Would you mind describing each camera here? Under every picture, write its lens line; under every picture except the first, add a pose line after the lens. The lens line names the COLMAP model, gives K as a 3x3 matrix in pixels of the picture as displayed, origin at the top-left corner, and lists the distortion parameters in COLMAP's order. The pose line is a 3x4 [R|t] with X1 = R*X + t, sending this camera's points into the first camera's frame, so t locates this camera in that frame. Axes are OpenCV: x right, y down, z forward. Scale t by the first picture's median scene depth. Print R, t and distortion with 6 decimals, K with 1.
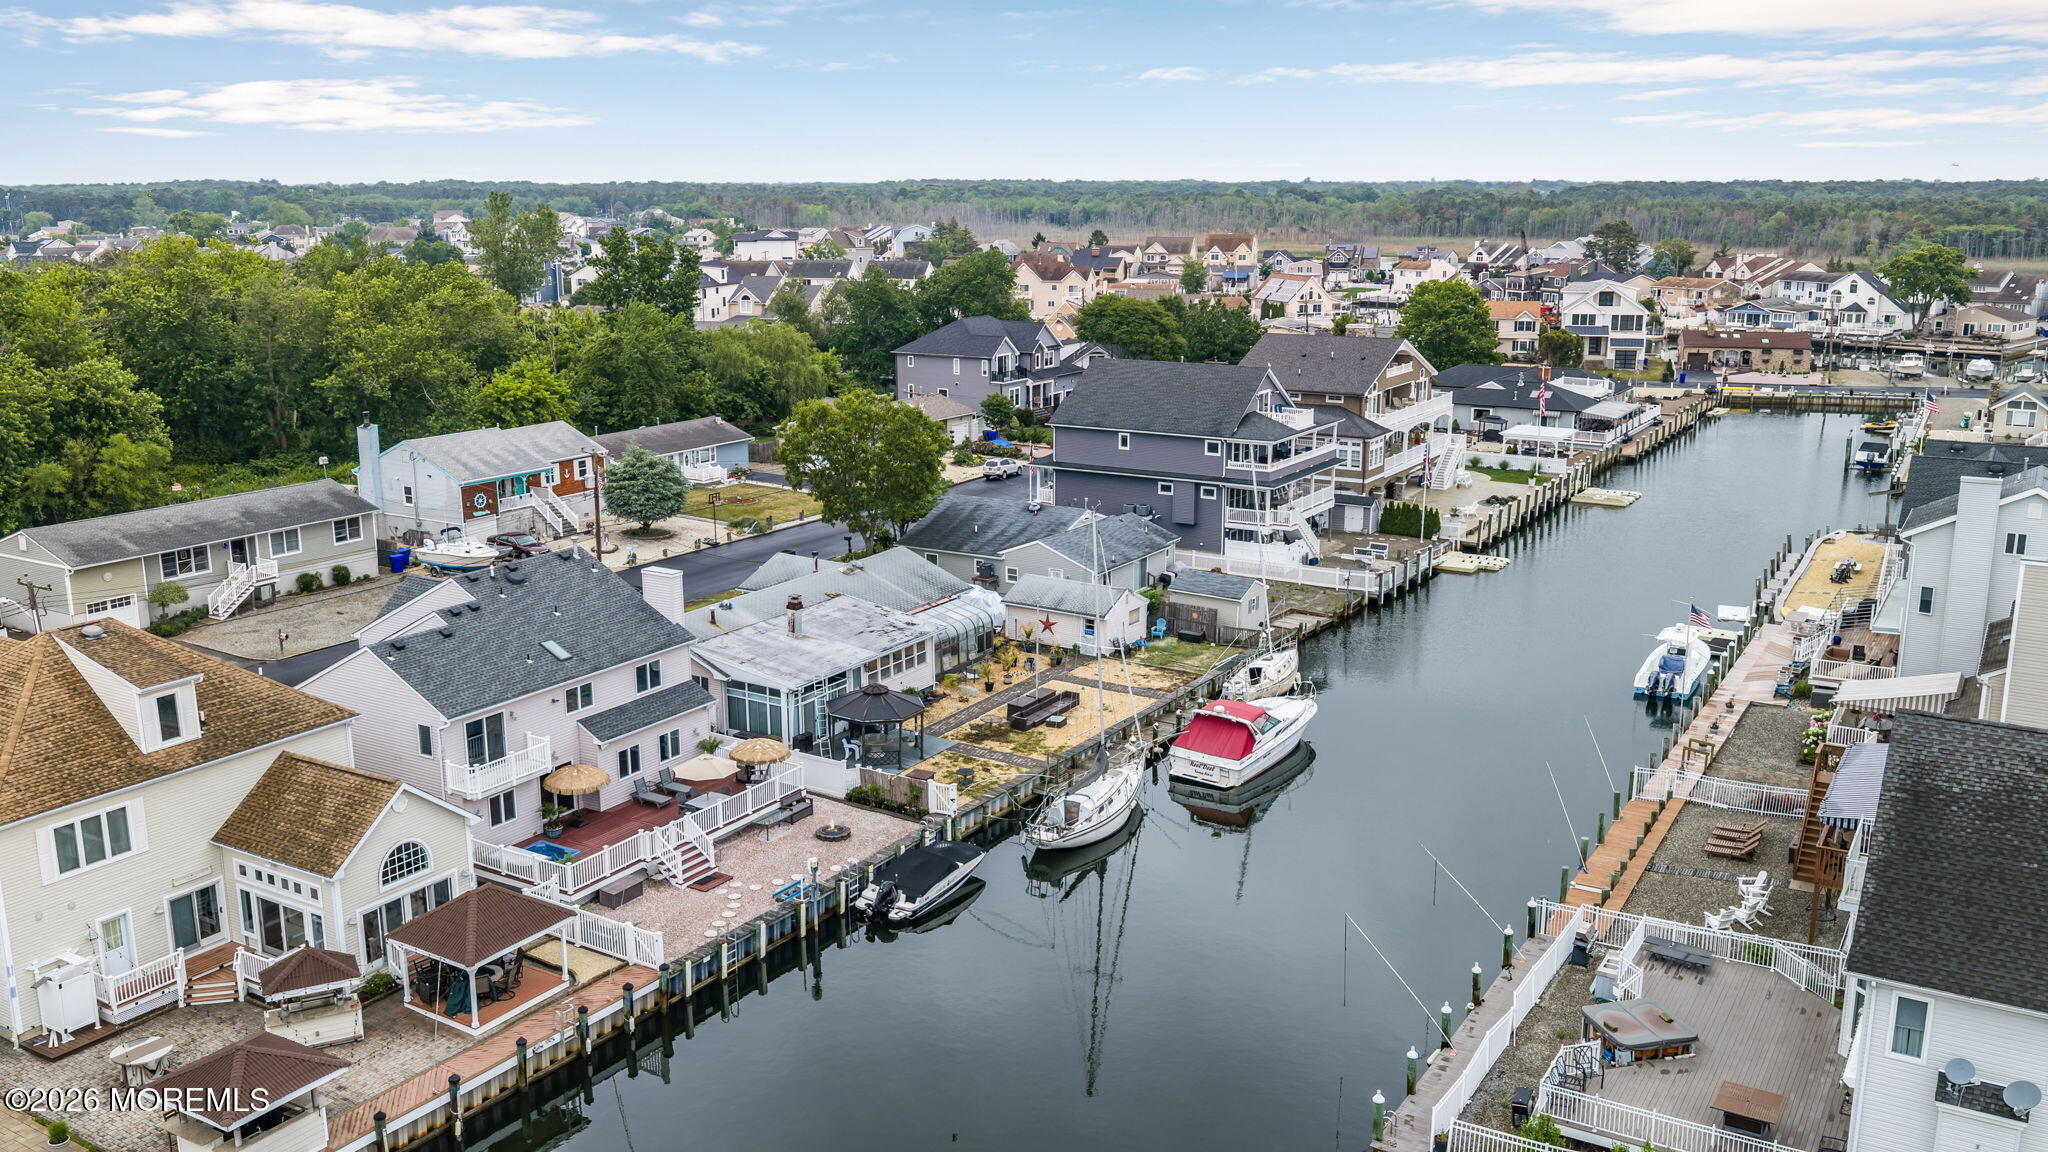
lens RADIAL K [[1690.2, 0, 1024.0], [0, 1690.2, 576.0], [0, 0, 1]] dist [0.039824, -0.089840]
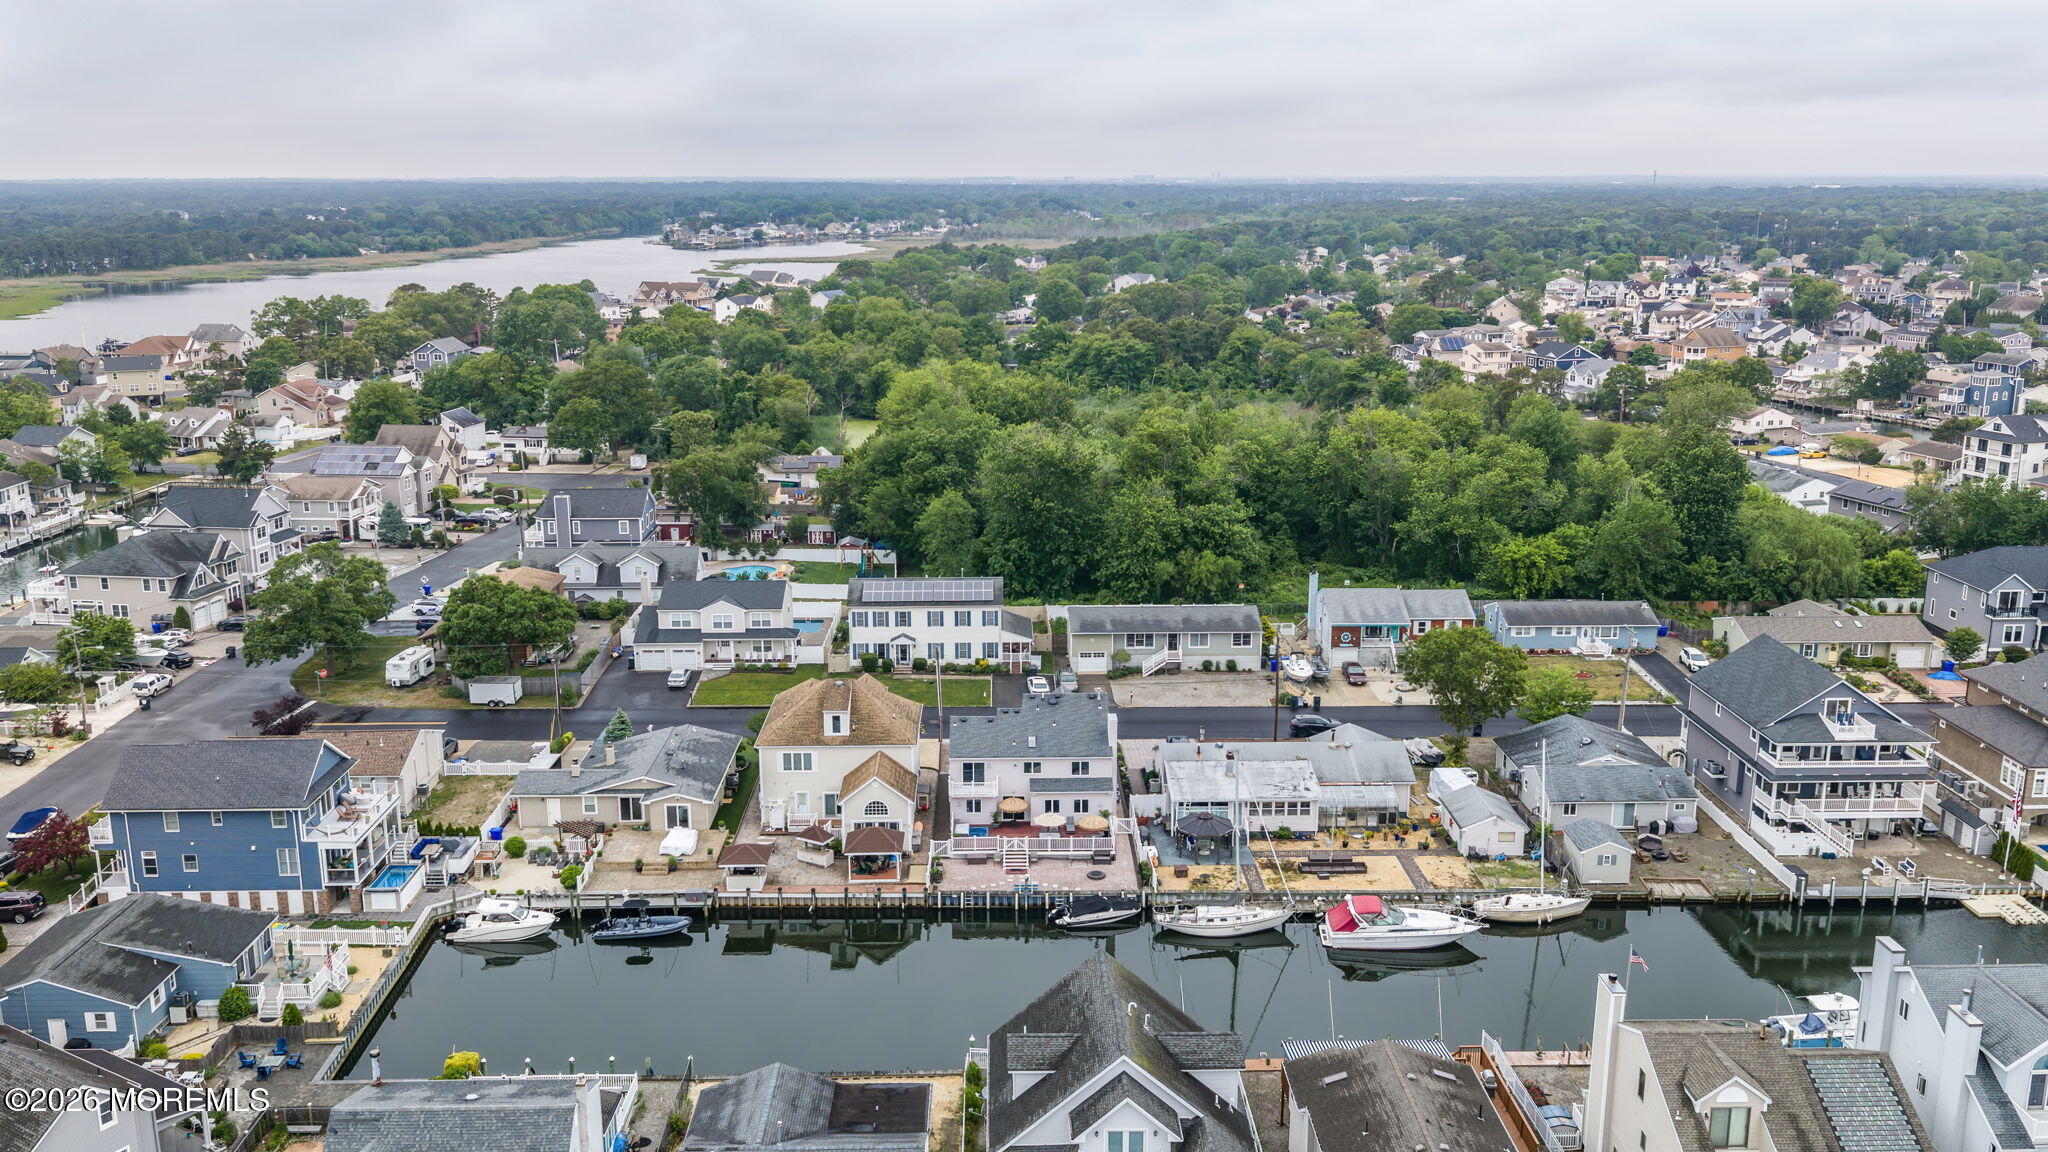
lens RADIAL K [[1690.2, 0, 1024.0], [0, 1690.2, 576.0], [0, 0, 1]] dist [0.039824, -0.089840]
pose [[0.538070, 0.194409, -0.820174, 0.743451], [-0.188328, 0.976168, 0.107833, -0.203348], [0.821592, 0.096440, 0.561860, -0.092779]]
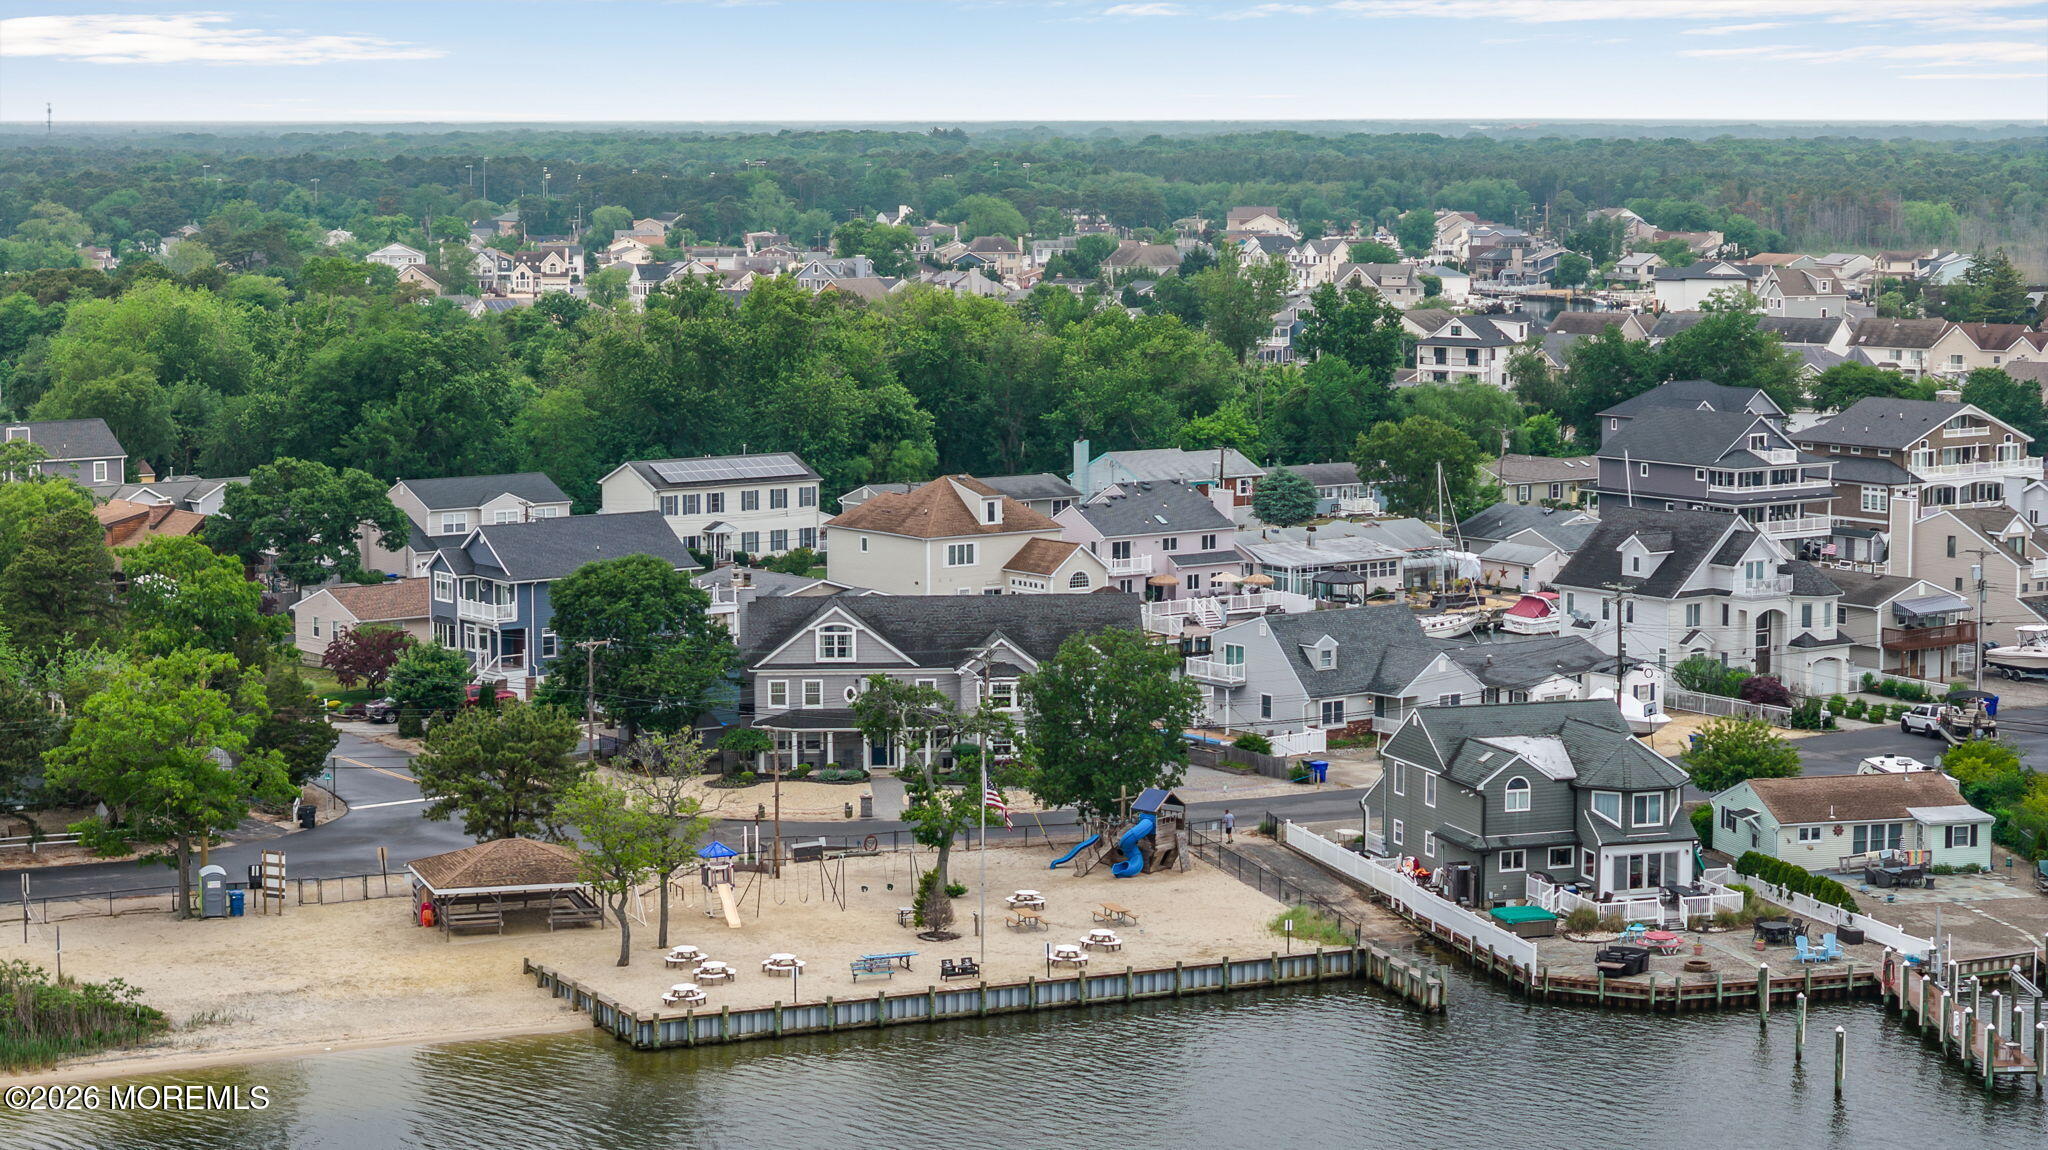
lens RADIAL K [[4110.5, 0, 1024.0], [0, 4110.5, 575.0], [0, 0, 1]] dist [-0.193351, 0.542536]
pose [[0.926183, 0.043259, -0.374584, 0.744617], [-0.086255, 0.991364, -0.098783, 0.323885], [0.367076, 0.123801, 0.921916, -1.877141]]
